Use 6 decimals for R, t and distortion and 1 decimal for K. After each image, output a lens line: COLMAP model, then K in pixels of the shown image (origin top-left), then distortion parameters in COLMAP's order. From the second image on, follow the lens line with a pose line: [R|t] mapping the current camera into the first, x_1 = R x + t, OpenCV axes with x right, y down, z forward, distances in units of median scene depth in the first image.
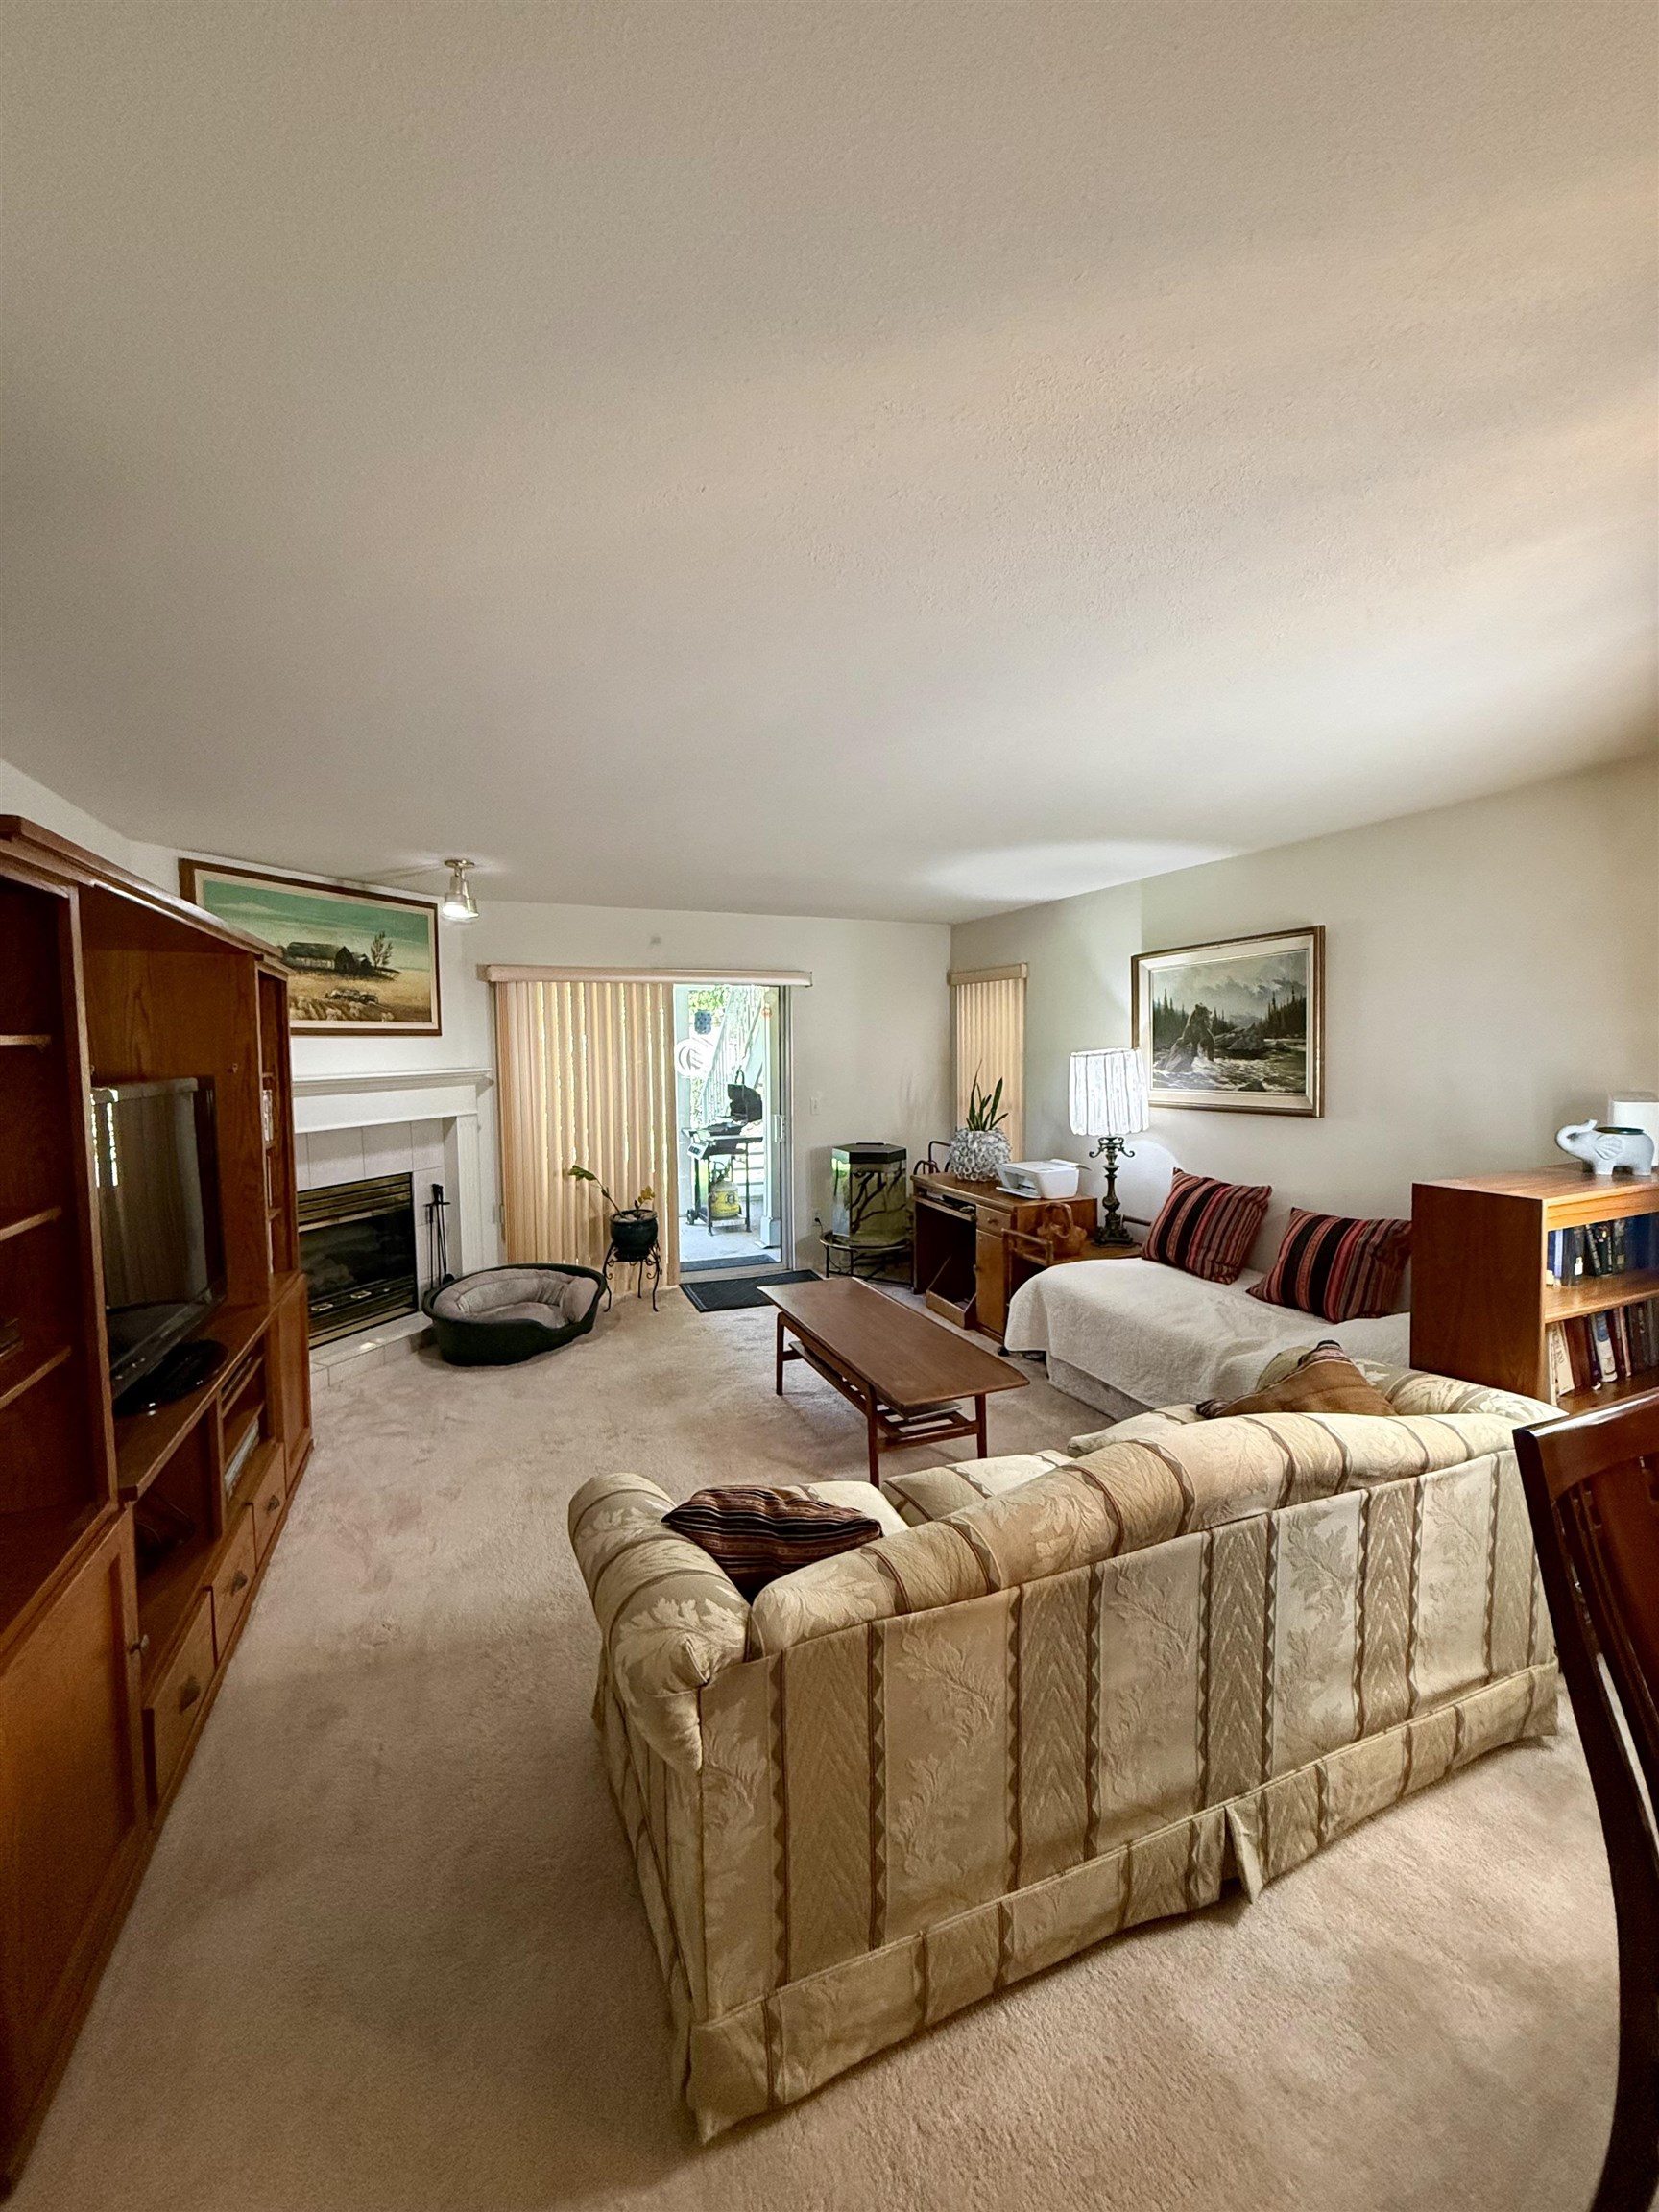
lens RADIAL K [[892.4, 0, 824.3], [0, 892.4, 1102.5], [0, 0, 1]] dist [0.002808, -0.000121]
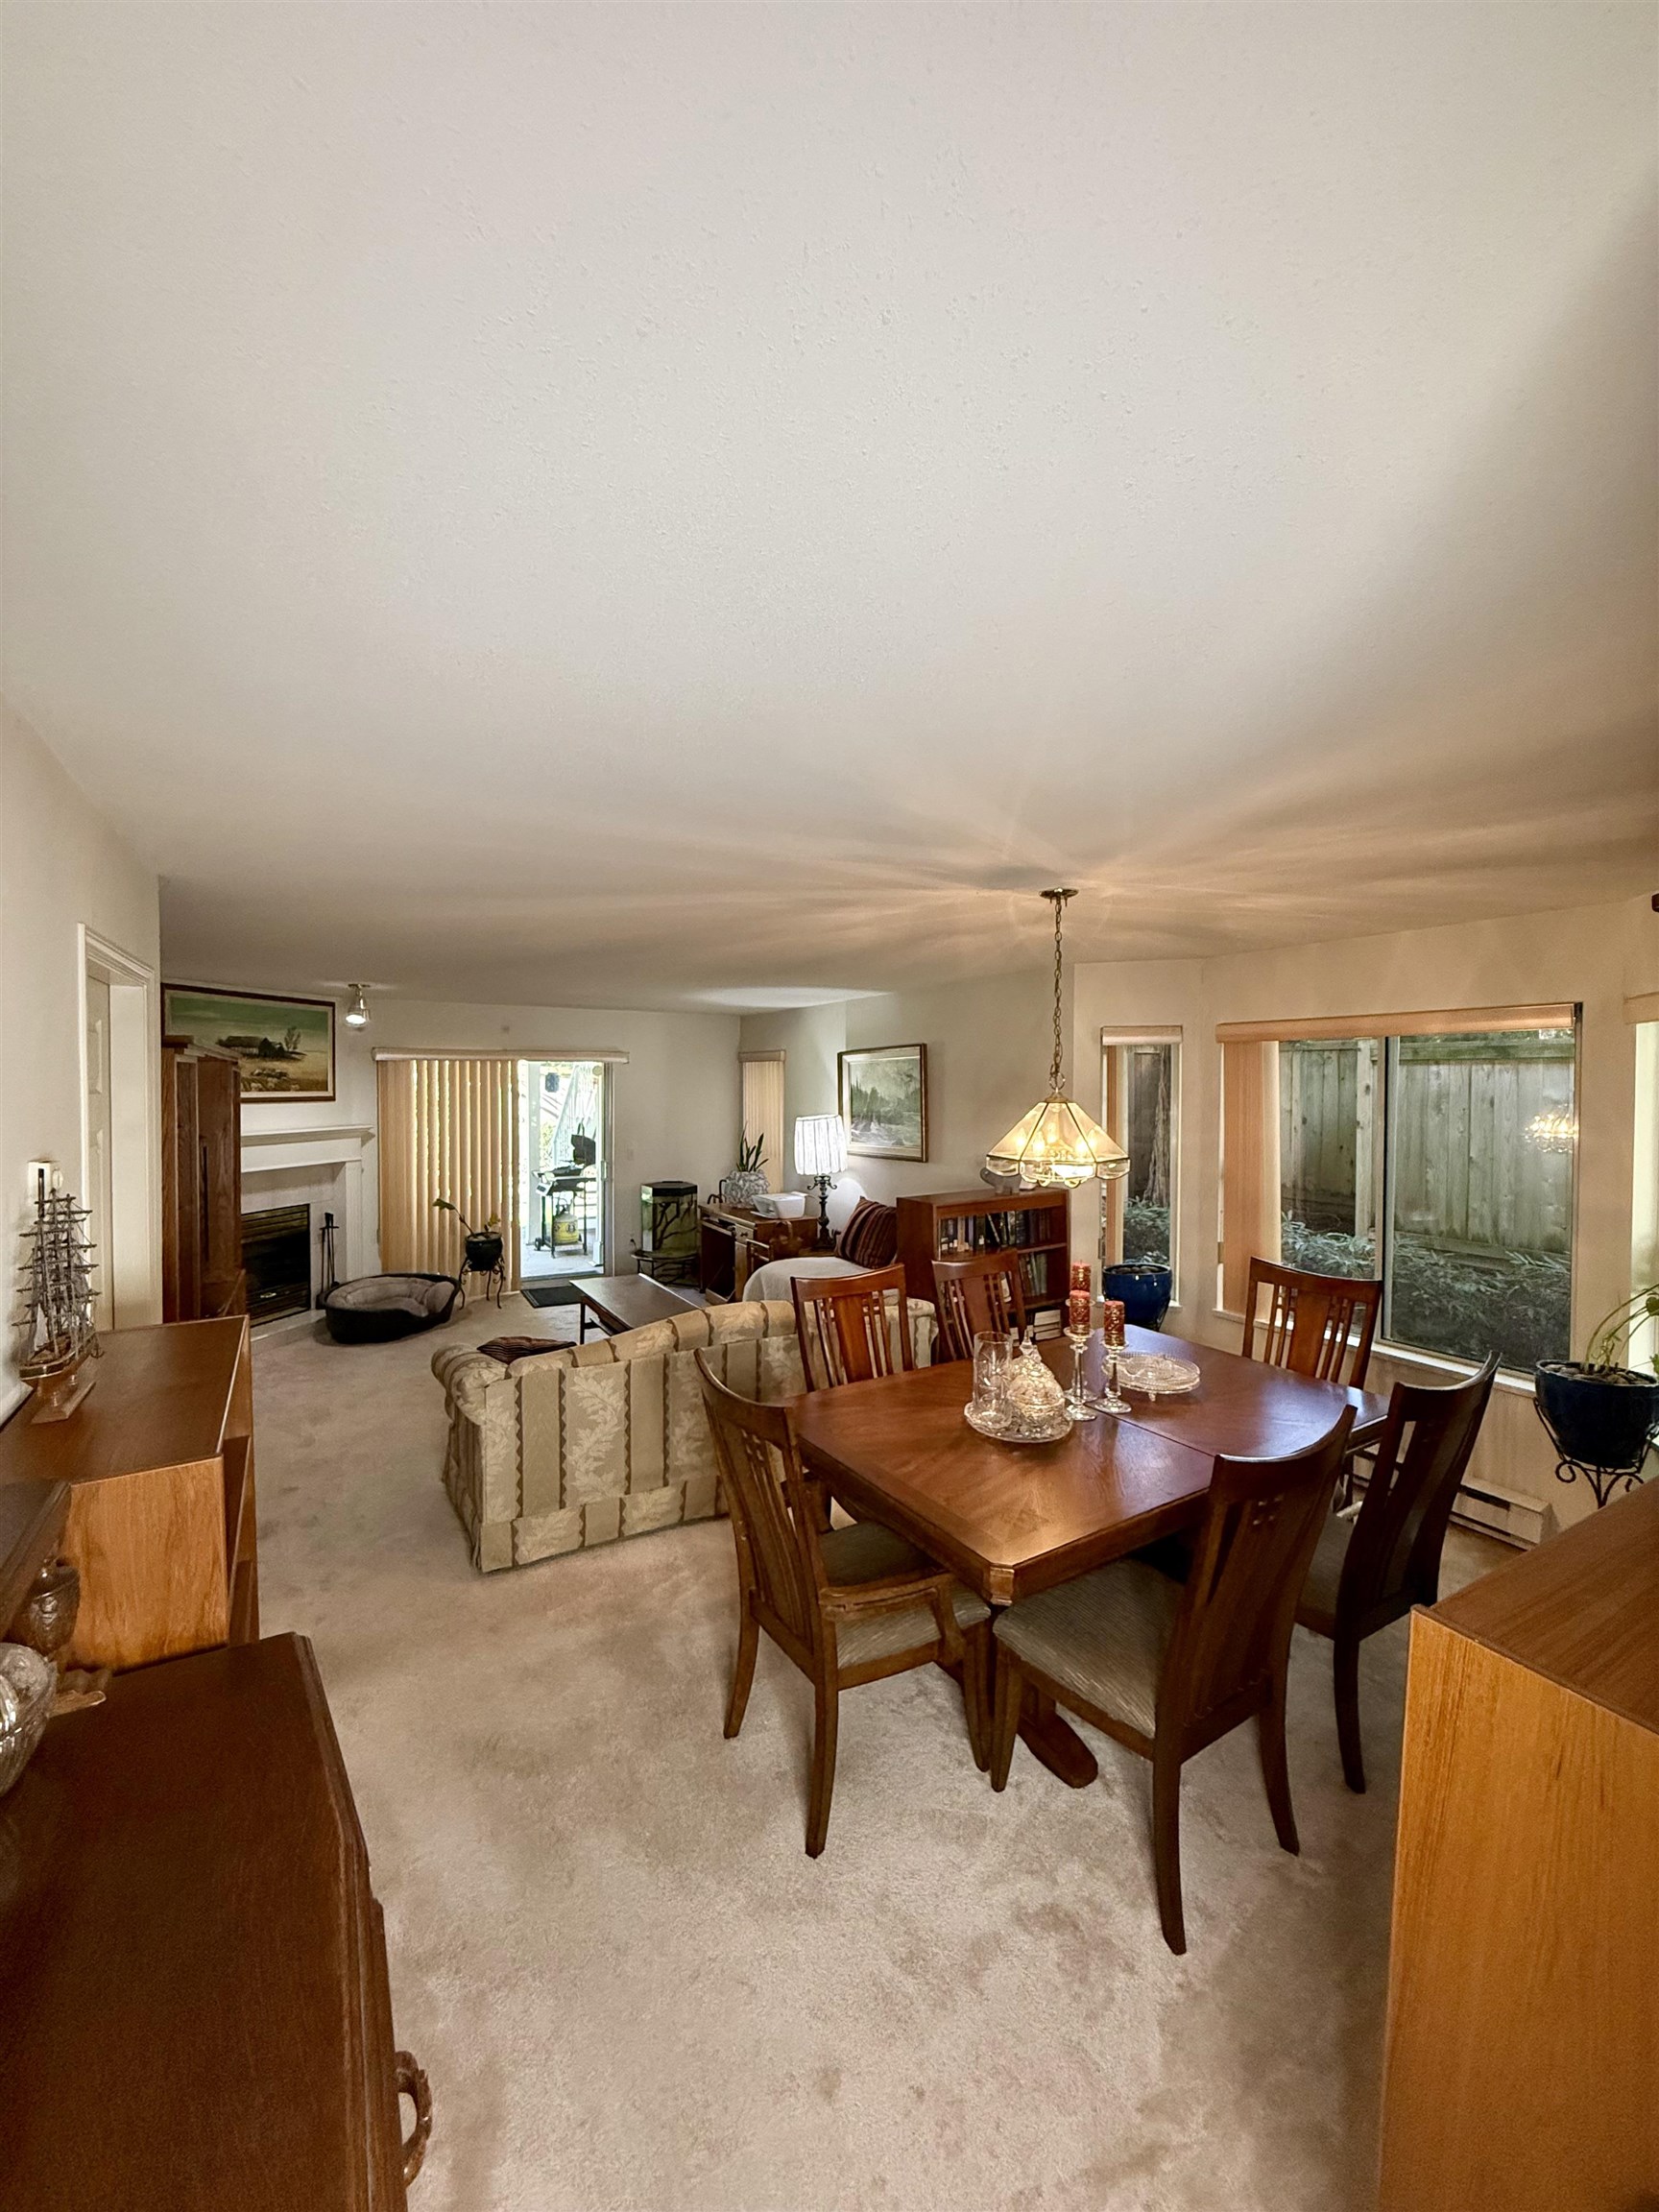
lens RADIAL K [[892.4, 0, 826.3], [0, 892.4, 1104.7], [0, 0, 1]] dist [0.002808, -0.000121]
pose [[0.990821, 0.008601, 0.134905, 0.129096], [-0.002399, 0.998935, -0.046067, -0.010333], [-0.135158, 0.045321, 0.989787, -0.460113]]
